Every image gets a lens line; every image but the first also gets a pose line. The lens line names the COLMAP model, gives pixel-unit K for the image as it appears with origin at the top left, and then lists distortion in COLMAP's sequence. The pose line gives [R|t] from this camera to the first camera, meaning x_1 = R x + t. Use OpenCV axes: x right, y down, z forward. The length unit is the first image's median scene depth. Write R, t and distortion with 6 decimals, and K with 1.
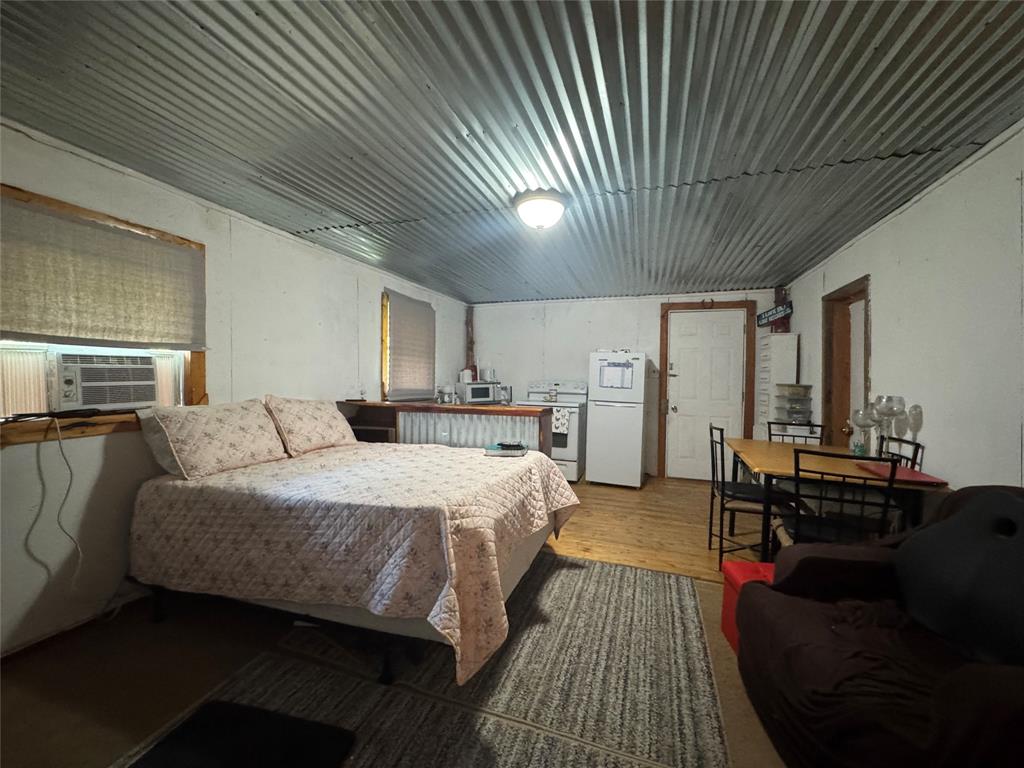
lens RADIAL K [[408.8, 0, 509.9], [0, 408.8, 388.1], [0, 0, 1]] dist [-0.002496, 0.000161]
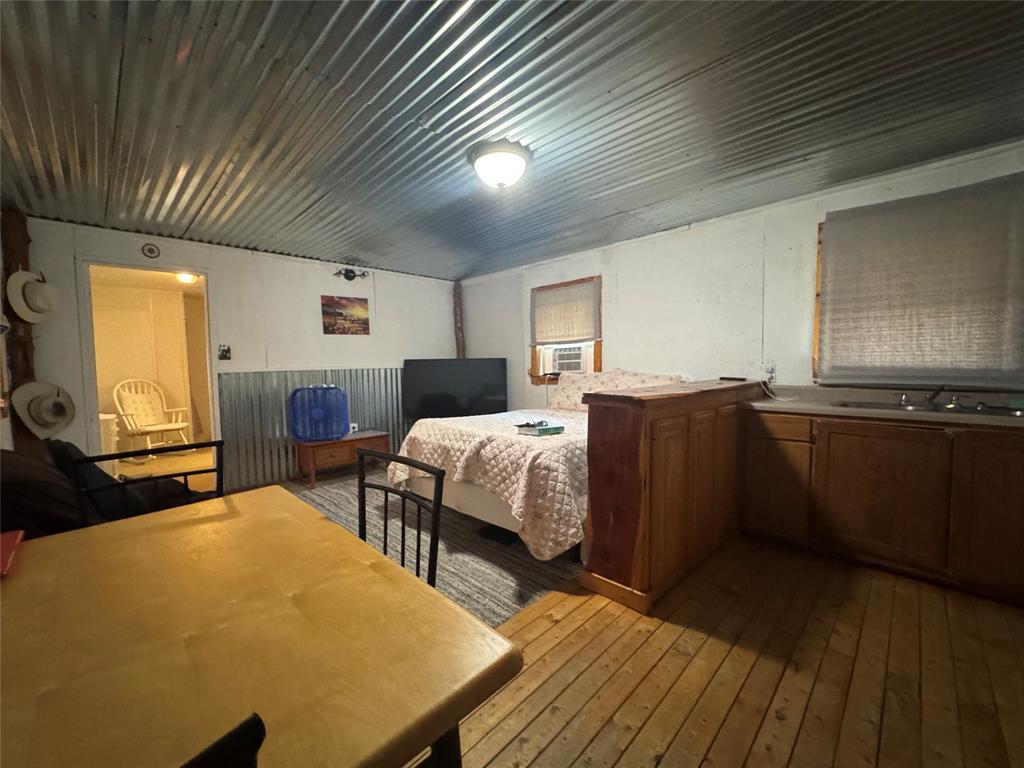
lens RADIAL K [[408.8, 0, 511.3], [0, 408.8, 387.6], [0, 0, 1]] dist [-0.002496, 0.000161]
pose [[-0.444307, 0.048177, -0.894578, 0.929105], [-0.009461, 0.998245, 0.058459, 0.004412], [0.895825, 0.034437, -0.443072, 1.480996]]
